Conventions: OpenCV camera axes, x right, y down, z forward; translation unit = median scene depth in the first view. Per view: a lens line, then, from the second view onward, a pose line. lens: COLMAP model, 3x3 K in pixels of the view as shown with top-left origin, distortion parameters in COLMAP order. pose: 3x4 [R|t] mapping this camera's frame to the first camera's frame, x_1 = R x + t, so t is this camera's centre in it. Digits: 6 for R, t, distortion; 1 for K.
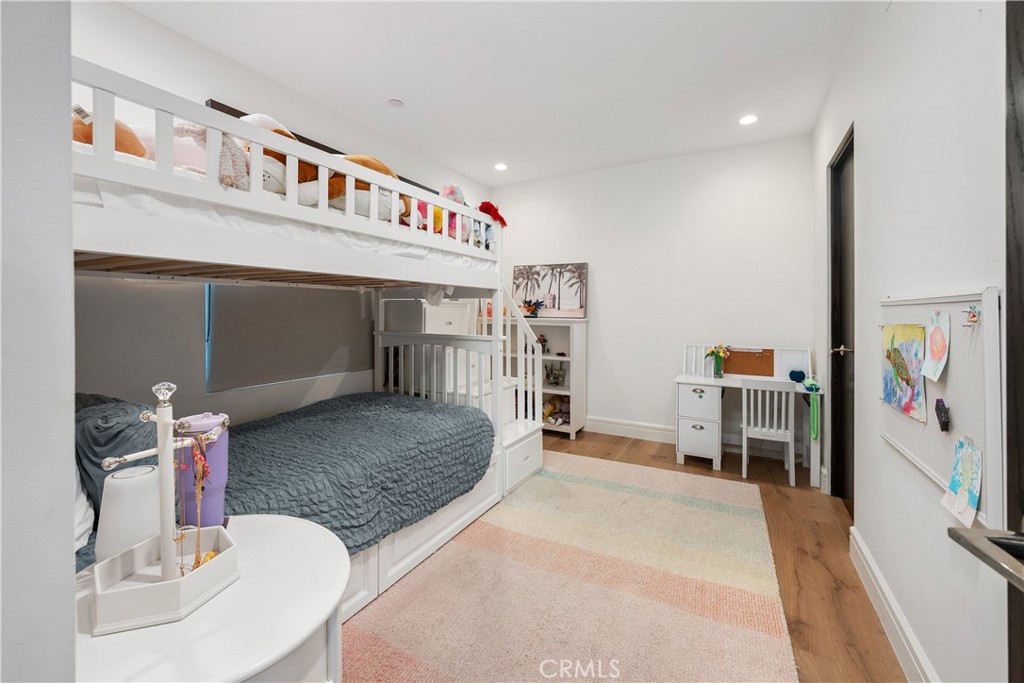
lens RADIAL K [[414.0, 0, 519.0], [0, 414.0, 316.2], [0, 0, 1]] dist [0.000444, 0.000042]
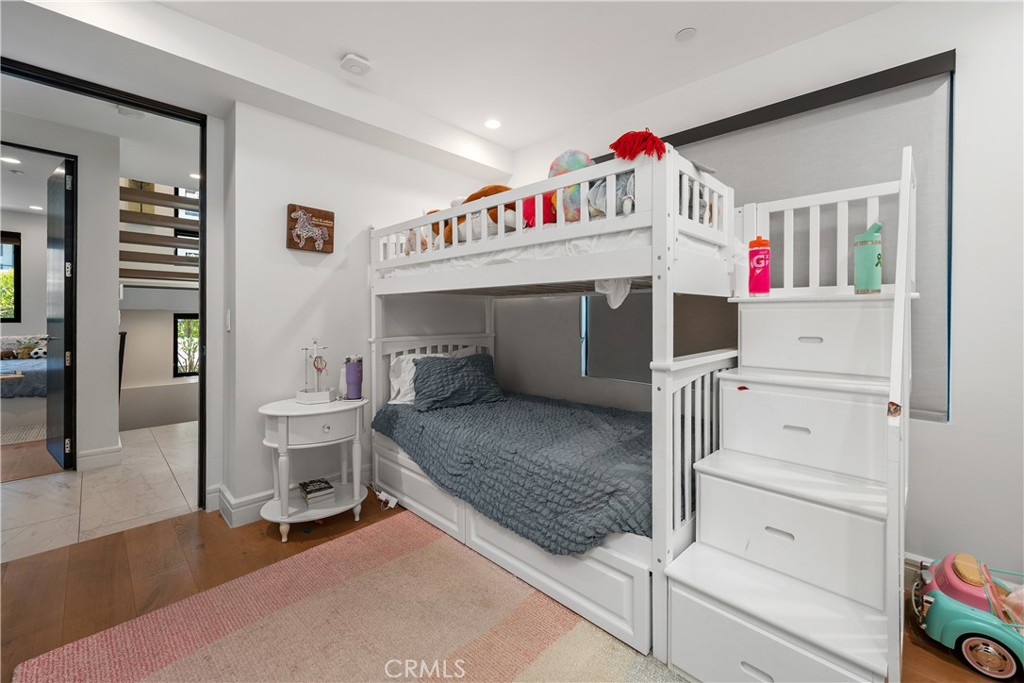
lens RADIAL K [[414.0, 0, 519.0], [0, 414.0, 316.2], [0, 0, 1]] dist [0.000444, 0.000042]
pose [[-0.274042, 0.005685, -0.961701, 0.725134], [-0.006915, 0.999945, 0.007882, -0.018303], [0.961693, 0.008810, -0.273988, 1.341304]]
